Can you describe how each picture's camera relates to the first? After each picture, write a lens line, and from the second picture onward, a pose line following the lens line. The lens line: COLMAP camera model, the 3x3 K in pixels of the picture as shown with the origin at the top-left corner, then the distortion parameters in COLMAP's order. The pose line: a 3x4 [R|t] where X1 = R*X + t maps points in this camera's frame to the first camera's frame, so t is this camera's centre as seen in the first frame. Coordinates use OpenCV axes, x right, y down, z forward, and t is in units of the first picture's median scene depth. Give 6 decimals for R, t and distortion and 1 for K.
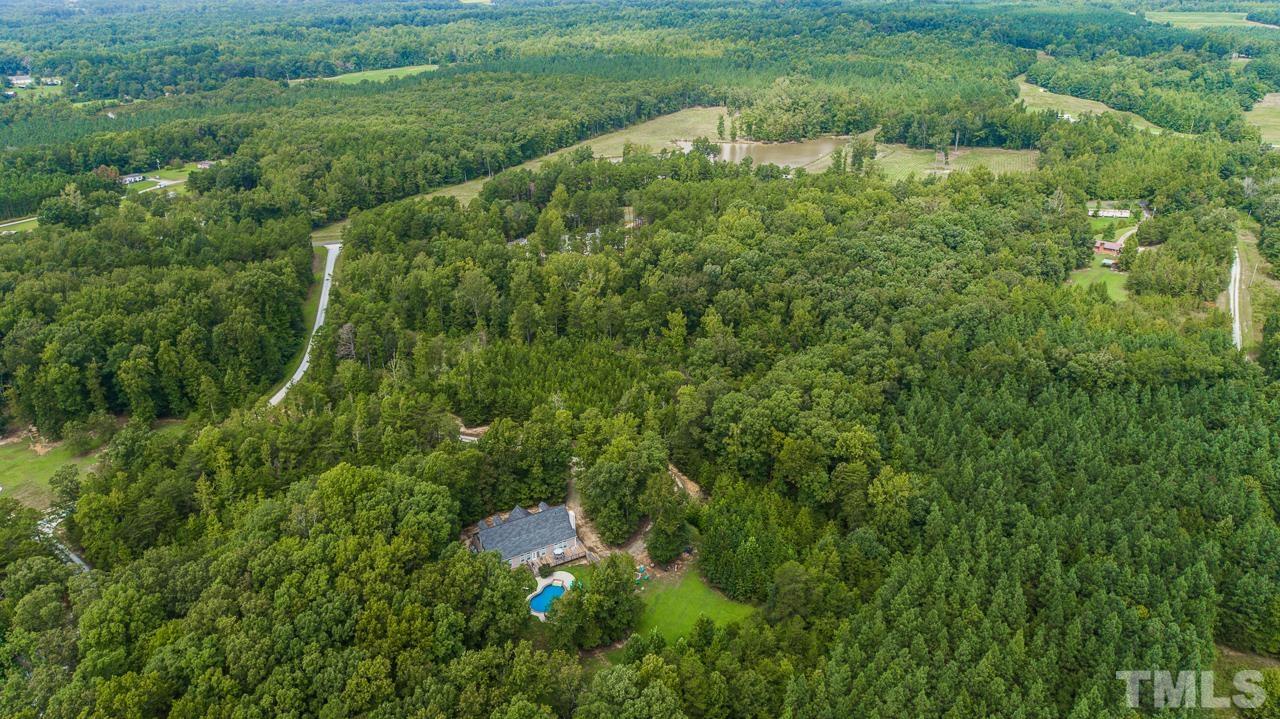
lens RADIAL K [[868.7, 0, 643.1], [0, 868.7, 352.0], [0, 0, 1]] dist [-0.007616, 0.000872]
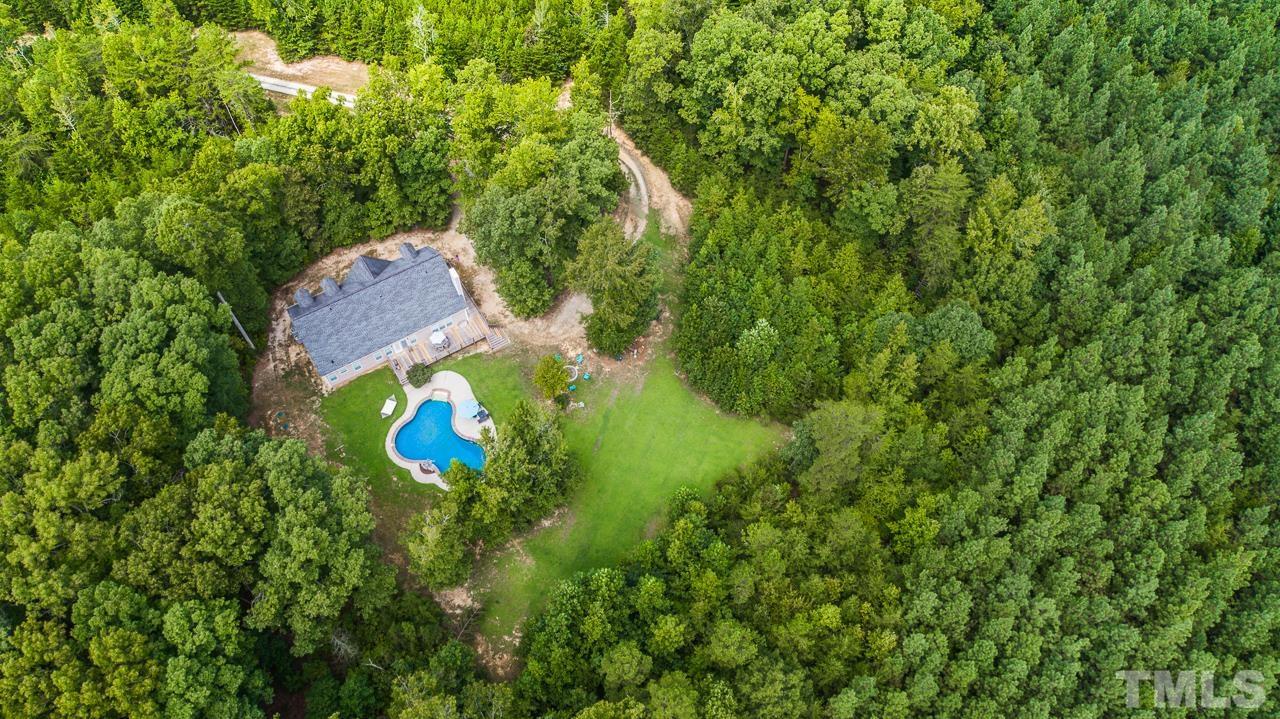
lens RADIAL K [[868.7, 0, 643.1], [0, 868.7, 352.0], [0, 0, 1]] dist [-0.007616, 0.000872]
pose [[0.998324, -0.044097, 0.037478, 0.019014], [0.017772, 0.849920, 0.526612, -0.068927], [-0.055076, -0.525064, 0.849279, 0.449450]]
